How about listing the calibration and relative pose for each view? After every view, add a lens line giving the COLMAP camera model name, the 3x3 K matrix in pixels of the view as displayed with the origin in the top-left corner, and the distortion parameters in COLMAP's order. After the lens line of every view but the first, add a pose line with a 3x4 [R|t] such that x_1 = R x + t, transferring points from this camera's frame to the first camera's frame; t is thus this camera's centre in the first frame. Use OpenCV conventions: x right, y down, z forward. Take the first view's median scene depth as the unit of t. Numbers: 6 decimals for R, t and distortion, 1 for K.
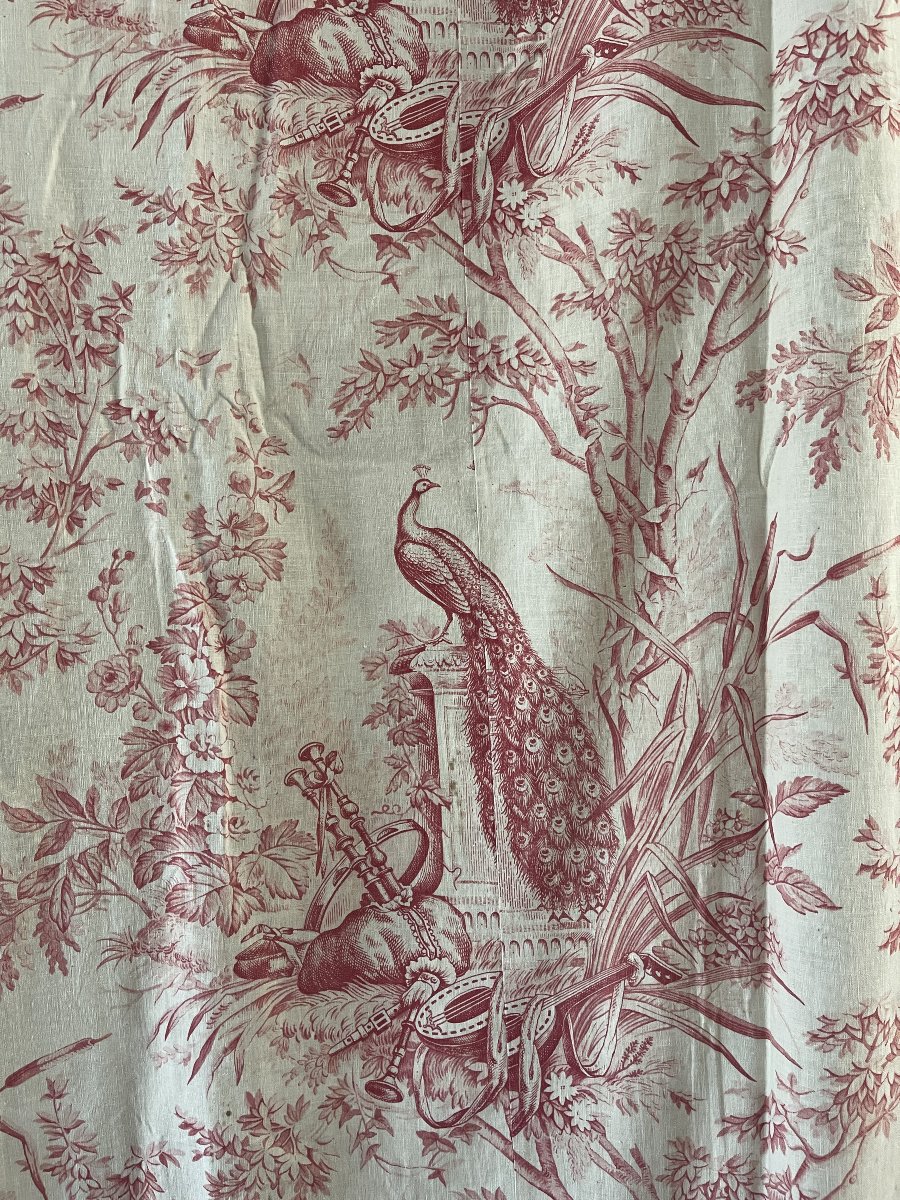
lens RADIAL K [[911.4, 0, 448.8], [0, 911.4, 587.4], [0, 0, 1]] dist [0.064396, -0.094065]
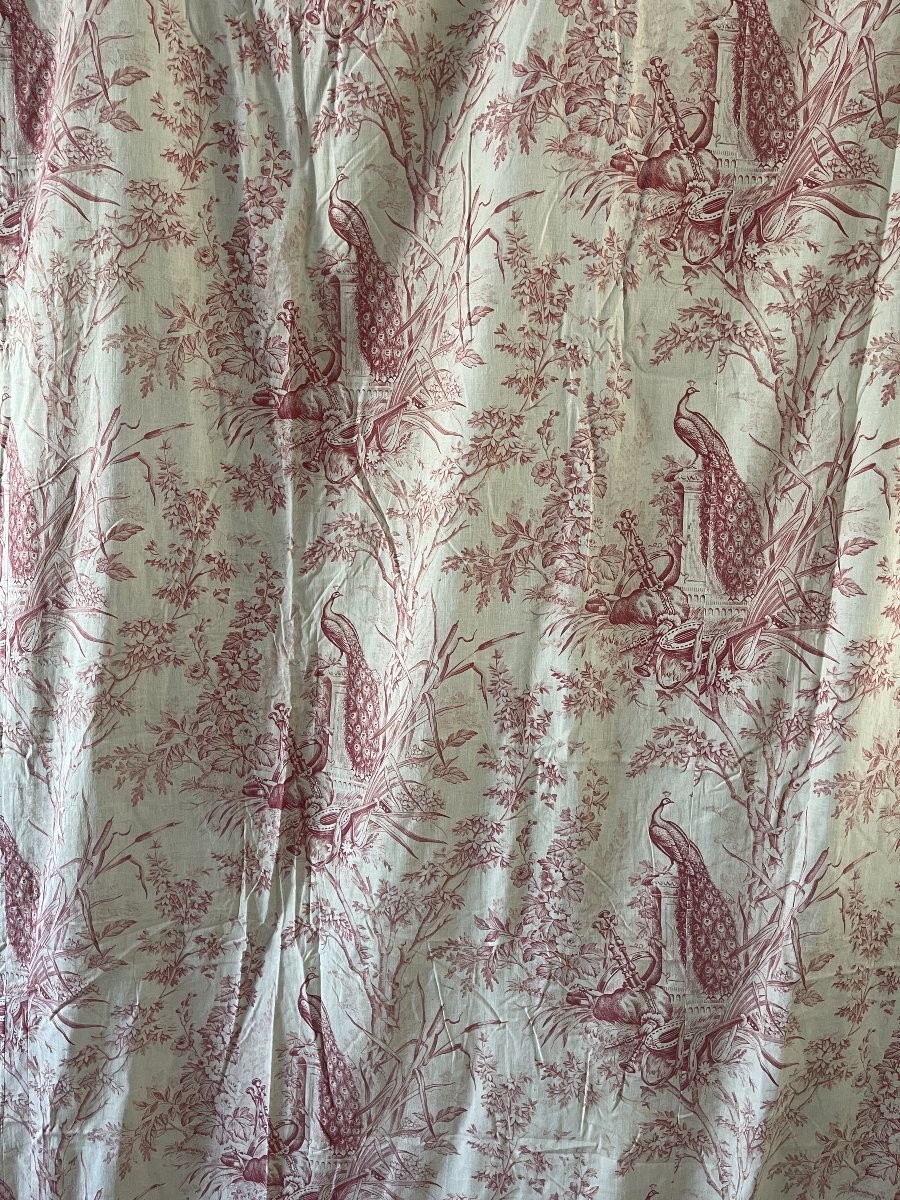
lens RADIAL K [[906.4, 0, 452.1], [0, 906.4, 597.6], [0, 0, 1]] dist [0.059512, -0.077098]
pose [[0.996353, 0.084645, -0.010770, -0.527917], [-0.082756, 0.989351, 0.119733, 0.156052], [0.020790, -0.118405, 0.992748, -1.171117]]
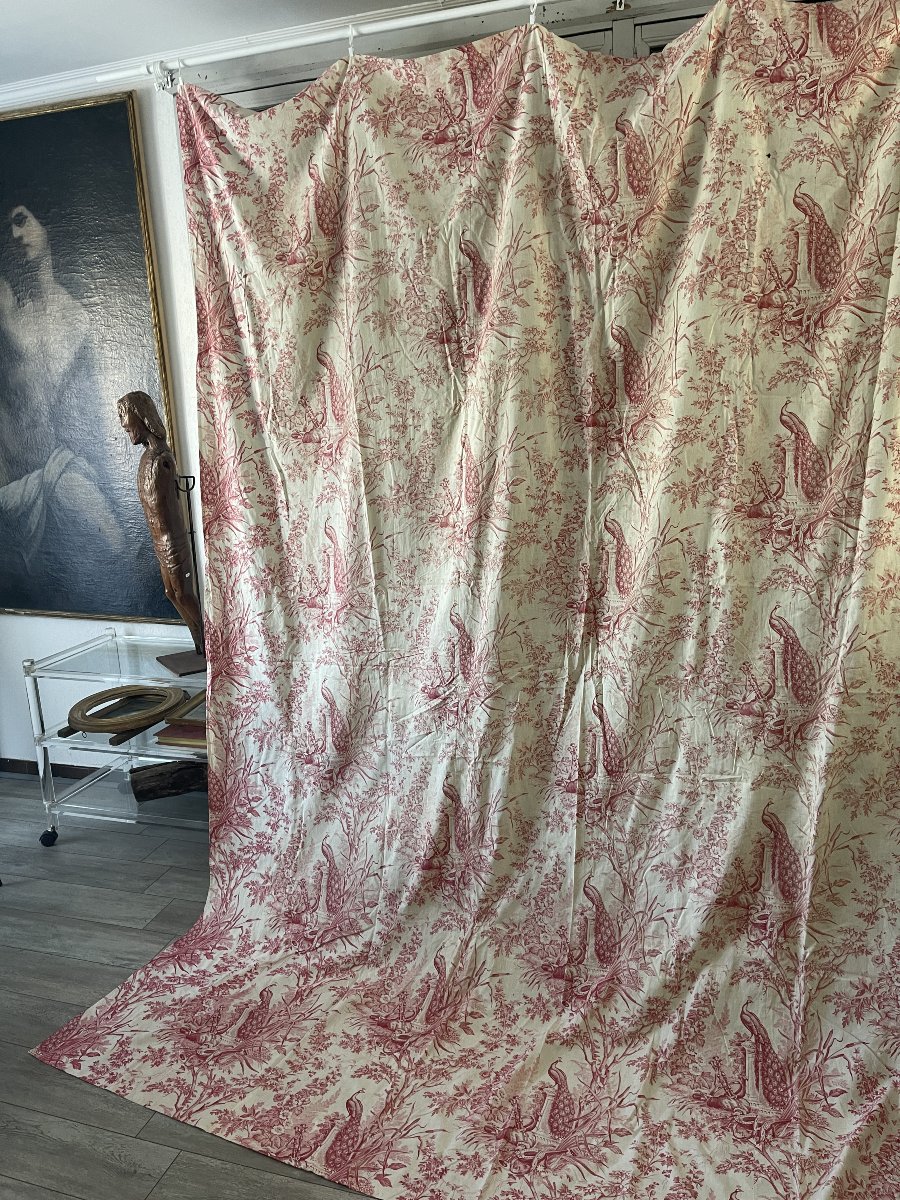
lens RADIAL K [[900.3, 0, 445.4], [0, 900.3, 608.6], [0, 0, 1]] dist [0.060547, -0.078436]
pose [[0.947428, 0.090751, -0.306828, -0.163589], [-0.049840, 0.989087, 0.138648, 0.348409], [0.316062, -0.116066, 0.941612, -3.755314]]
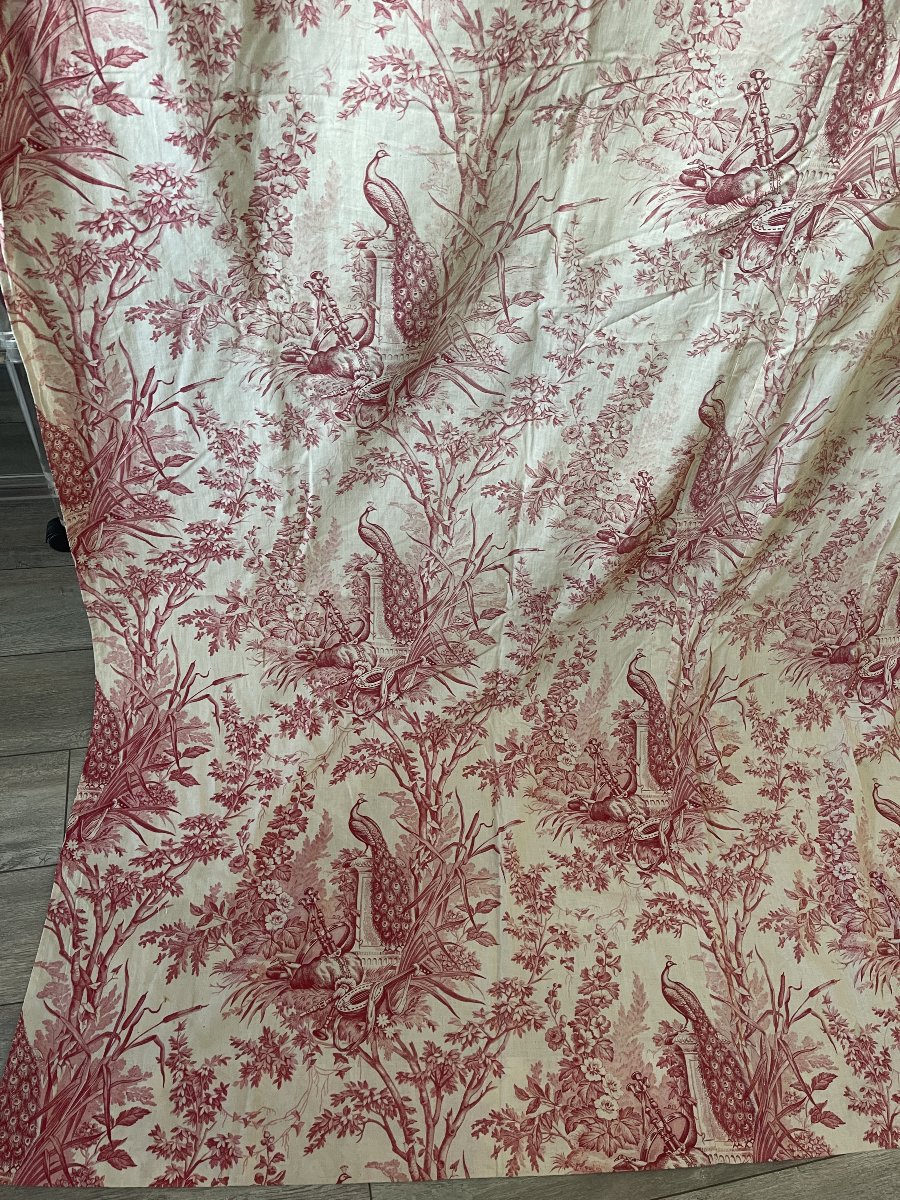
lens RADIAL K [[906.4, 0, 460.1], [0, 906.4, 607.1], [0, 0, 1]] dist [0.063692, -0.087002]
pose [[0.969428, -0.039823, 0.242121, -2.890901], [-0.148948, 0.688643, 0.709638, 0.836095], [-0.194995, -0.724007, 0.661658, -0.844327]]
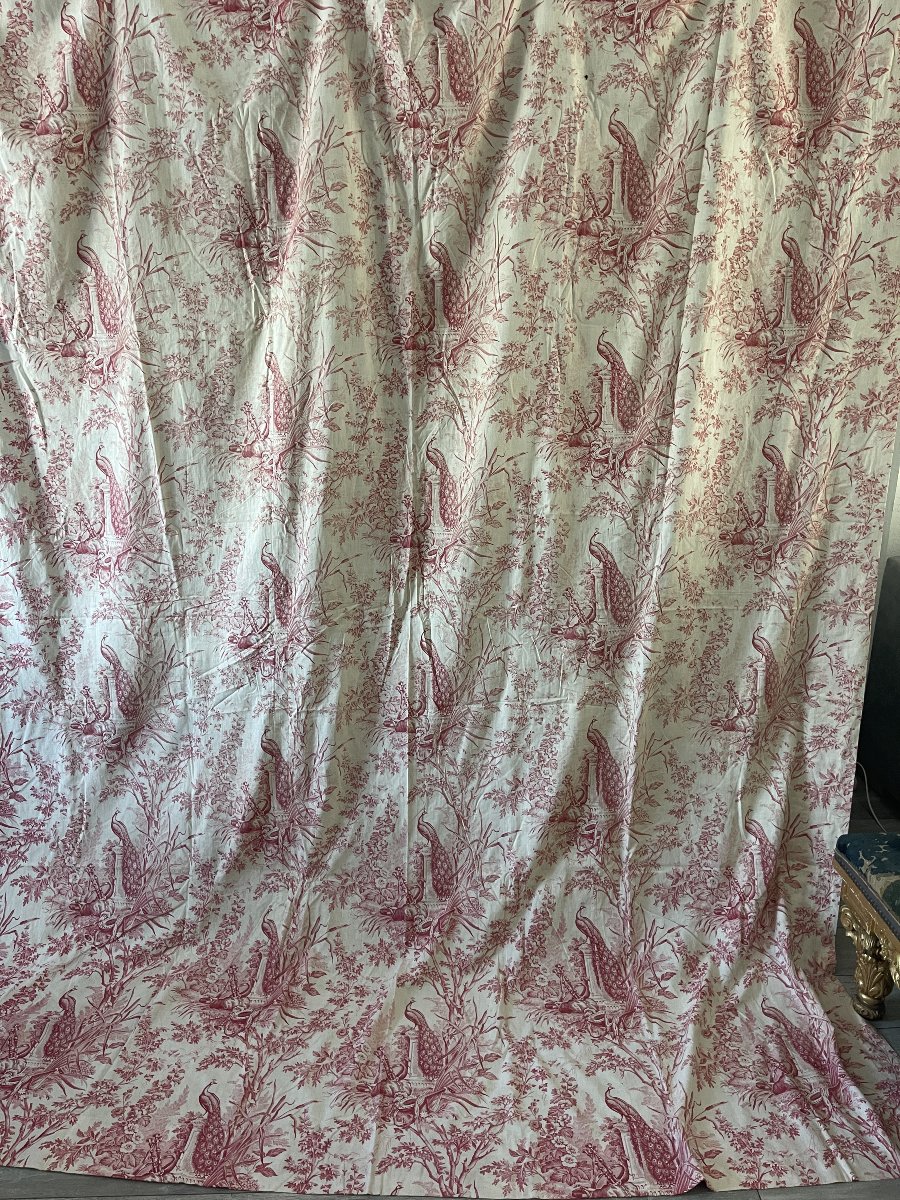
lens RADIAL K [[906.4, 0, 452.1], [0, 906.4, 597.6], [0, 0, 1]] dist [0.059512, -0.077098]
pose [[0.997435, 0.047415, 0.053614, -0.964441], [-0.056660, 0.980776, 0.186728, 0.375526], [-0.043729, -0.189286, 0.980948, -3.613933]]
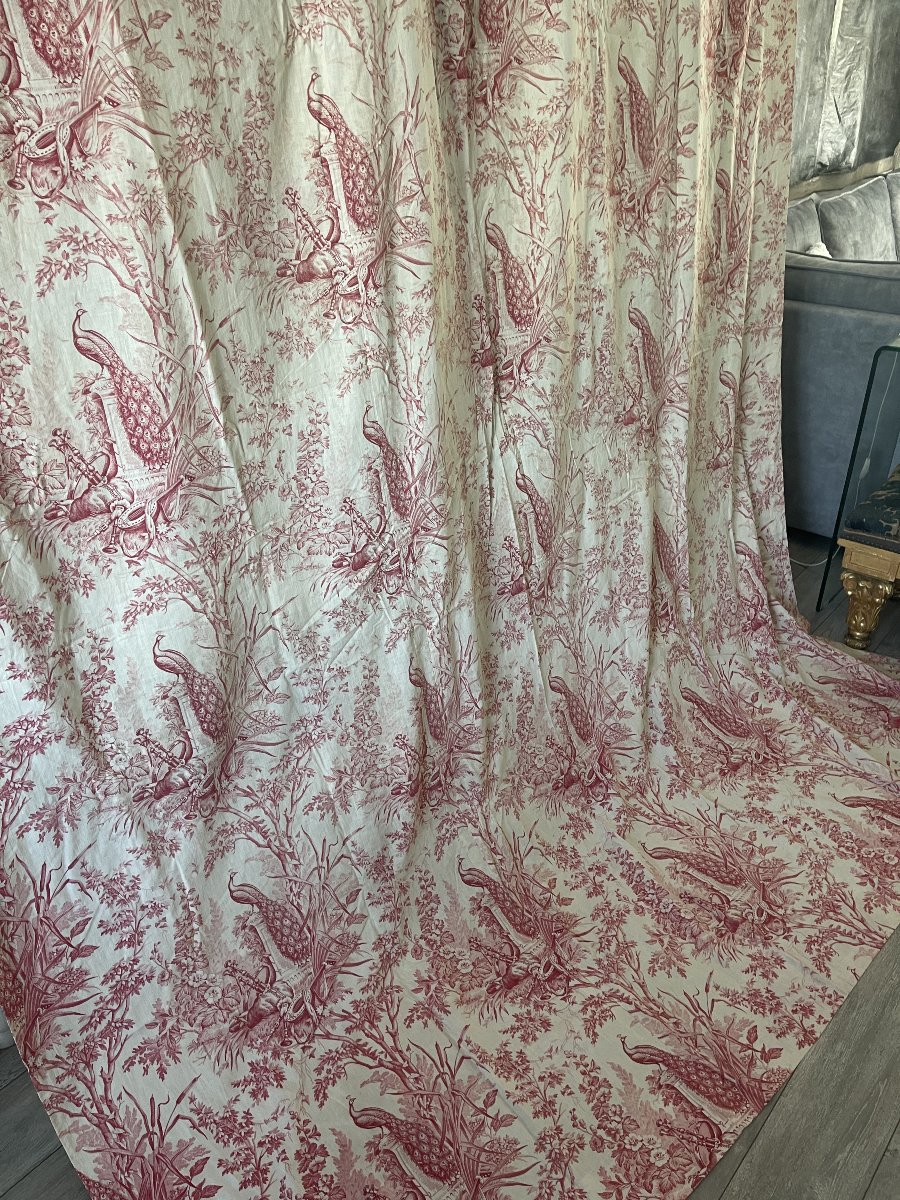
lens RADIAL K [[901.5, 0, 453.4], [0, 901.5, 609.3], [0, 0, 1]] dist [0.075737, -0.104098]
pose [[0.662257, -0.360382, 0.656917, -3.796697], [0.090180, 0.908698, 0.407596, 0.405514], [-0.743830, -0.210693, 0.634291, -1.322061]]
